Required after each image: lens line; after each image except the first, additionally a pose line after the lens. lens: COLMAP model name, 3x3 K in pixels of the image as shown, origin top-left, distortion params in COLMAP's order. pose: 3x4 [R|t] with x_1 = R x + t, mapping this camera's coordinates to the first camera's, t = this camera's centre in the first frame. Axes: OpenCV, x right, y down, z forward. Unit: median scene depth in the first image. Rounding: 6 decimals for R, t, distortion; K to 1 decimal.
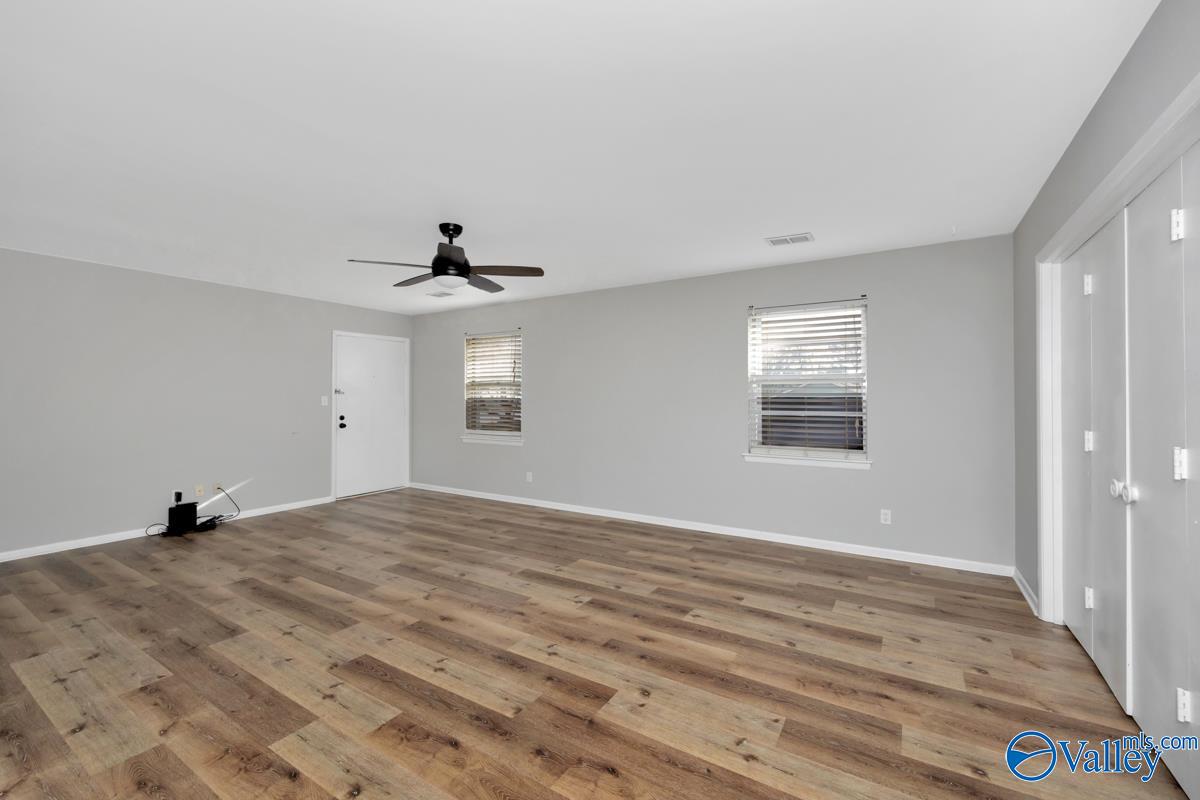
lens RADIAL K [[467.6, 0, 600.0], [0, 467.6, 400.0], [0, 0, 1]] dist [0.000049, 0.000015]
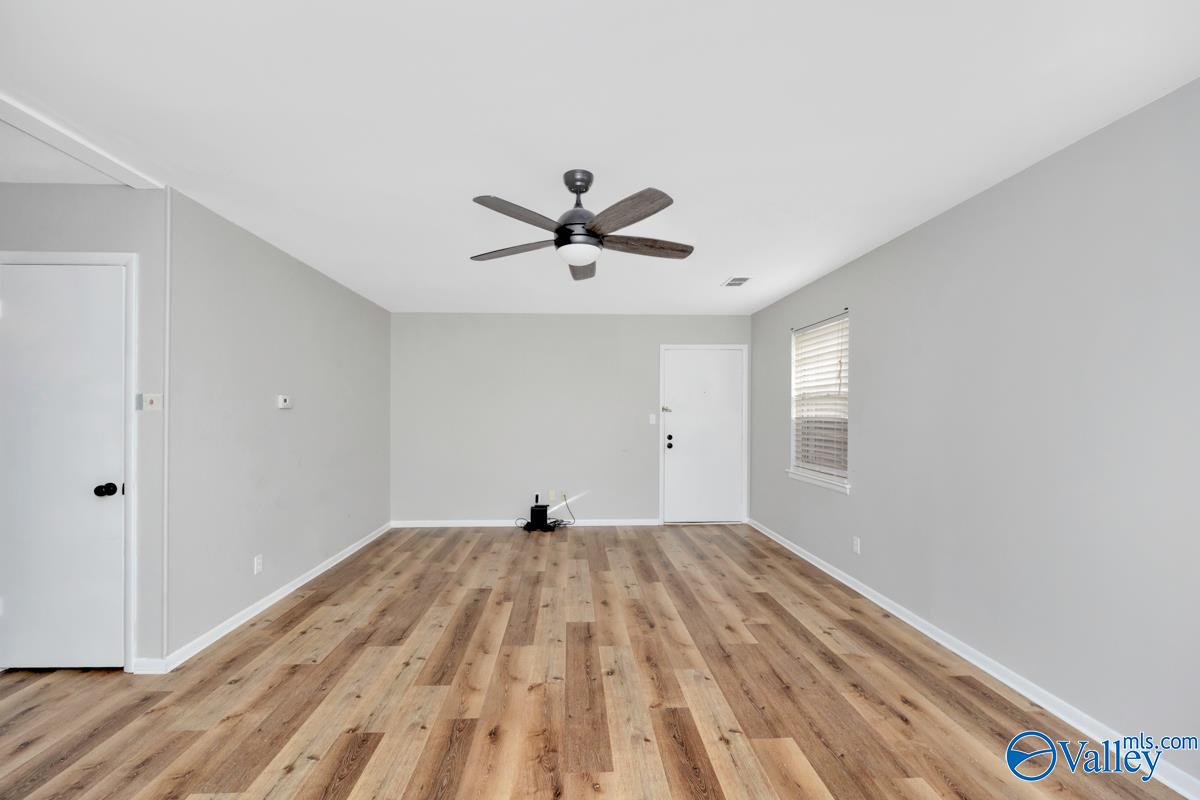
lens RADIAL K [[489.5, 0, 596.3], [0, 489.5, 418.3], [0, 0, 1]] dist [-0.000789, 0.000037]
pose [[0.587495, 0.009329, -0.809174, 0.253353], [-0.006229, 0.999956, 0.007007, -0.009649], [0.809204, 0.000924, 0.587527, 0.499586]]
